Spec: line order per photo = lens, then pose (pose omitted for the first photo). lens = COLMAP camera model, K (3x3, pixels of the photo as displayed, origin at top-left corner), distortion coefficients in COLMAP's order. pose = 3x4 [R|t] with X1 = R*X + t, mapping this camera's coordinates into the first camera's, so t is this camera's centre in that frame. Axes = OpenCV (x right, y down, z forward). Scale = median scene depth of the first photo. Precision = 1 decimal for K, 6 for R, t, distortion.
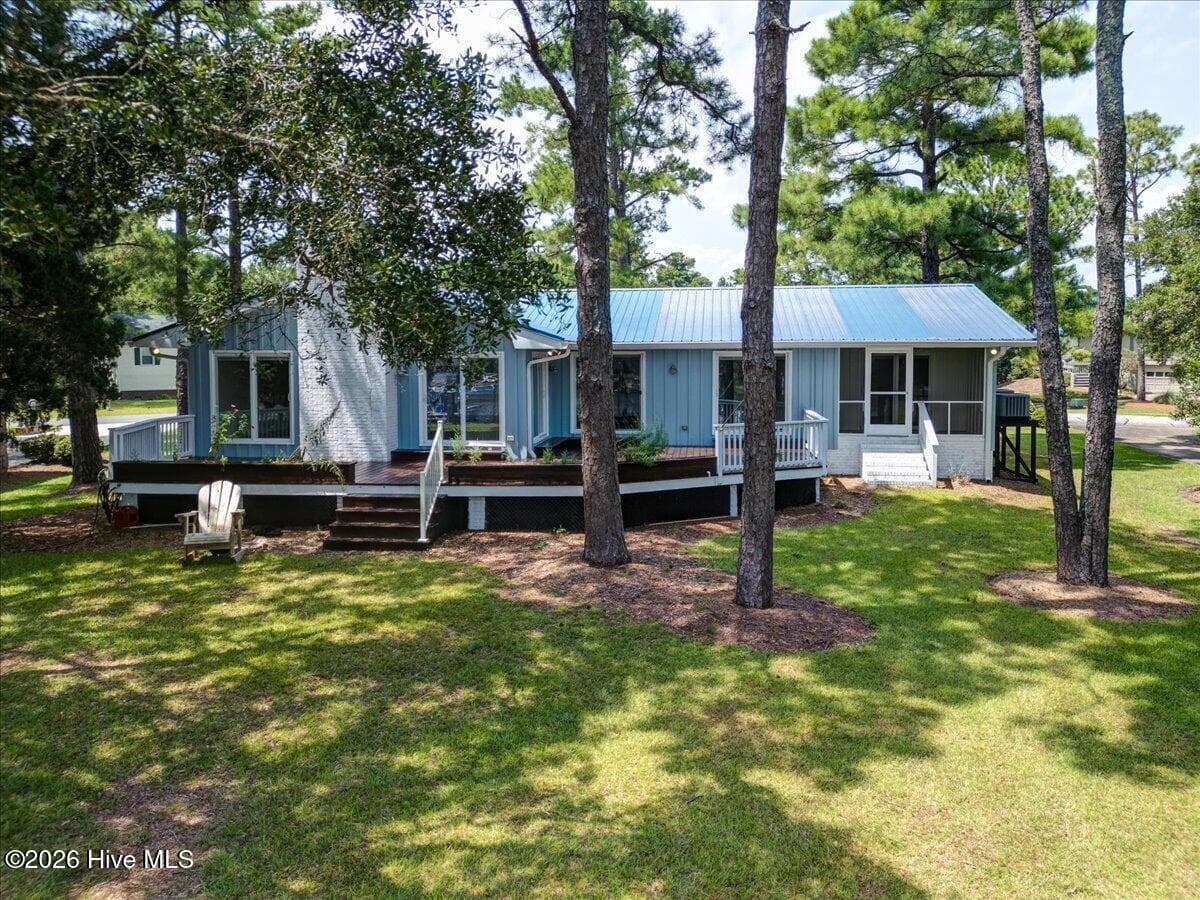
lens RADIAL K [[876.1, 0, 633.2], [0, 876.1, 401.3], [0, 0, 1]] dist [0.043315, -0.035311]
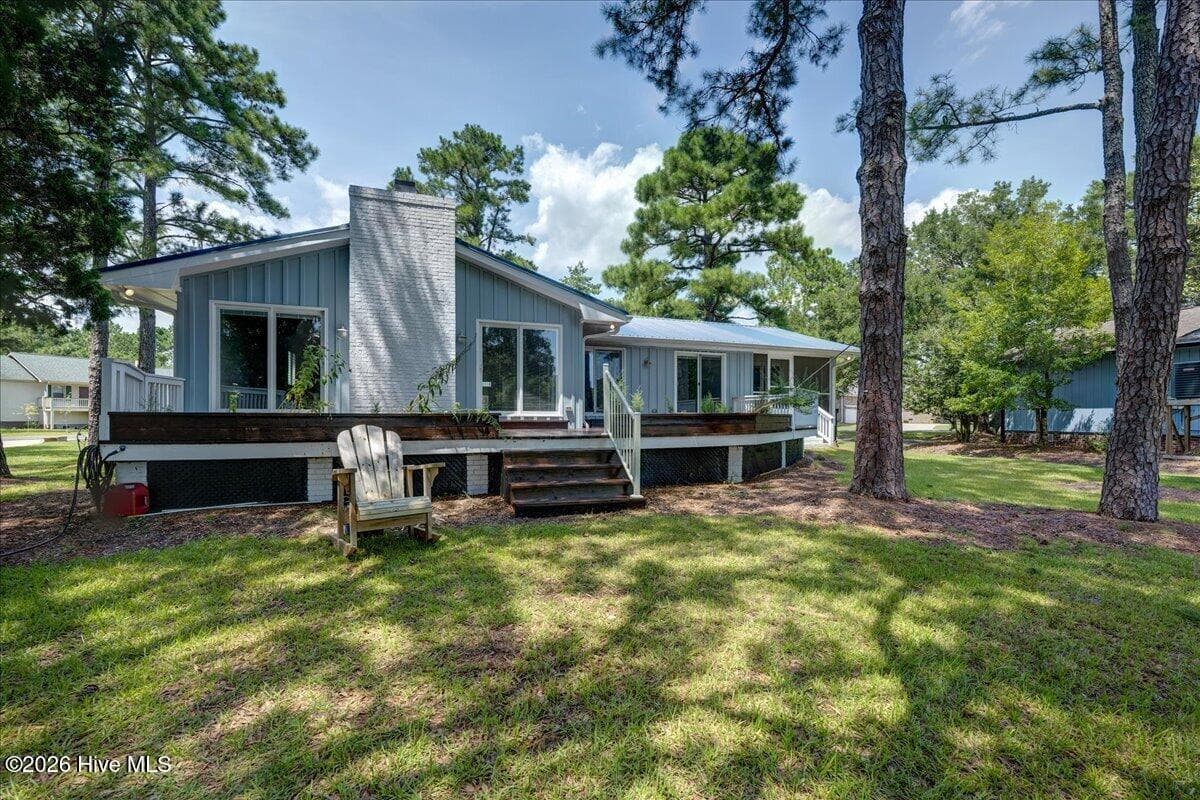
lens RADIAL K [[491.3, 0, 609.5], [0, 491.3, 417.5], [0, 0, 1]] dist [-0.008887, 0.000401]
pose [[0.904232, 0.001276, 0.427040, -0.299357], [0.018063, 0.998986, -0.041232, 0.067596], [-0.426659, 0.044996, 0.903292, 0.386837]]
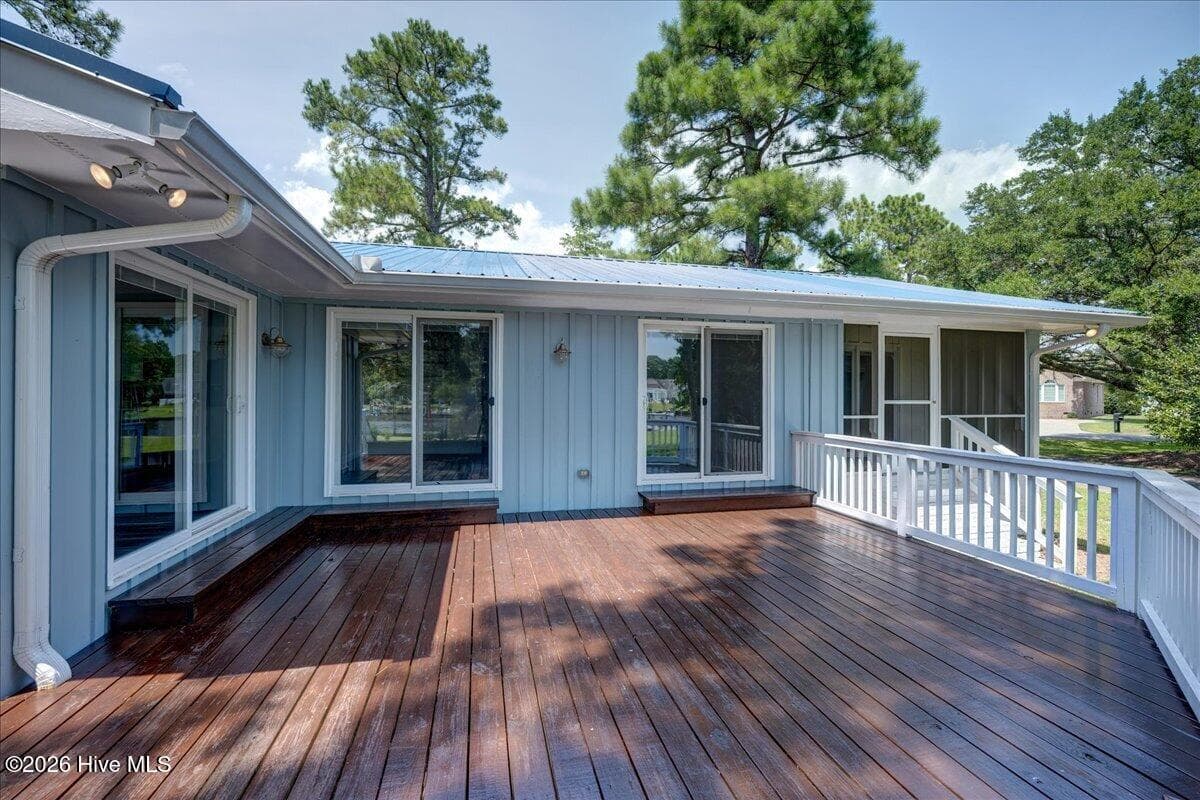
lens RADIAL K [[492.7, 0, 598.9], [0, 492.7, 396.7], [0, 0, 1]] dist [-0.010153, -0.000067]
pose [[0.951227, 0.003471, 0.308472, -0.018323], [0.011114, 0.998902, -0.045511, -0.000042], [-0.308291, 0.046720, 0.950144, 0.726471]]
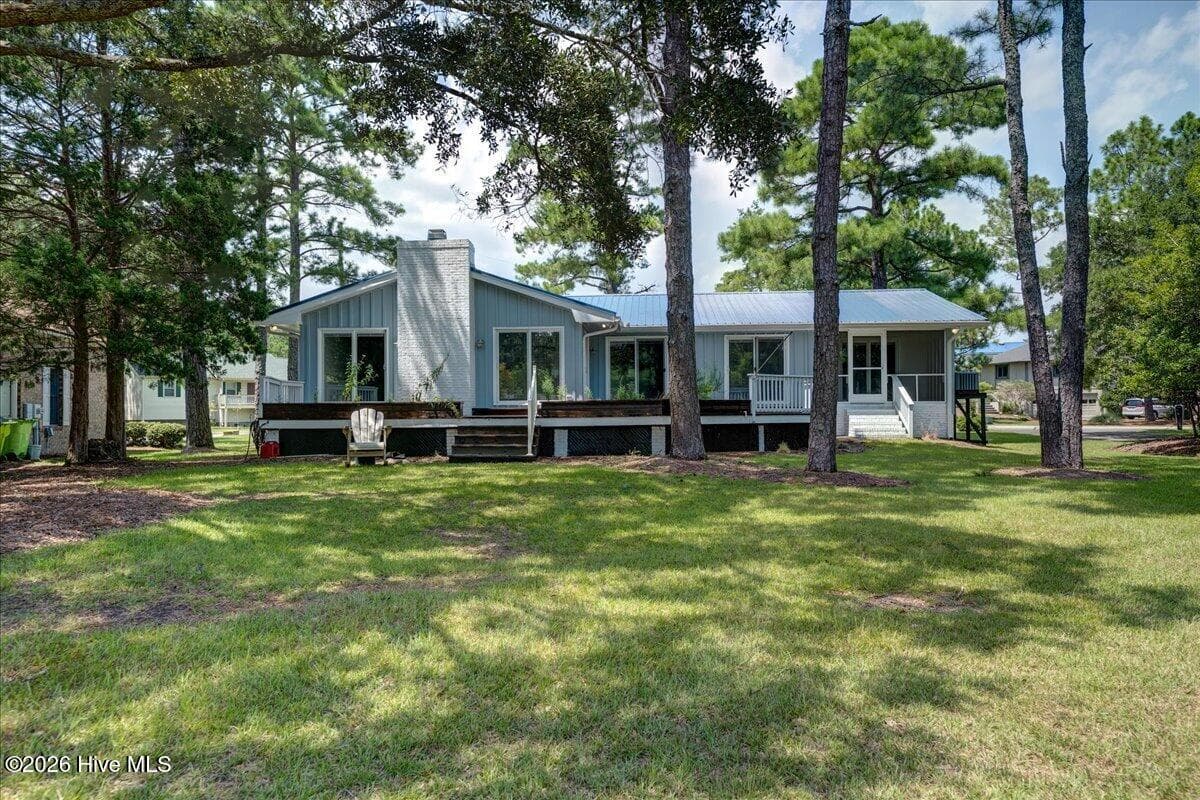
lens RADIAL K [[781.7, 0, 608.8], [0, 781.7, 403.7], [0, 0, 1]] dist [0.056913, 0.001198]
pose [[0.999106, -0.005259, 0.041958, -0.113854], [0.007755, 0.998195, -0.059551, 0.100164], [-0.041570, 0.059823, 0.997343, -0.075999]]
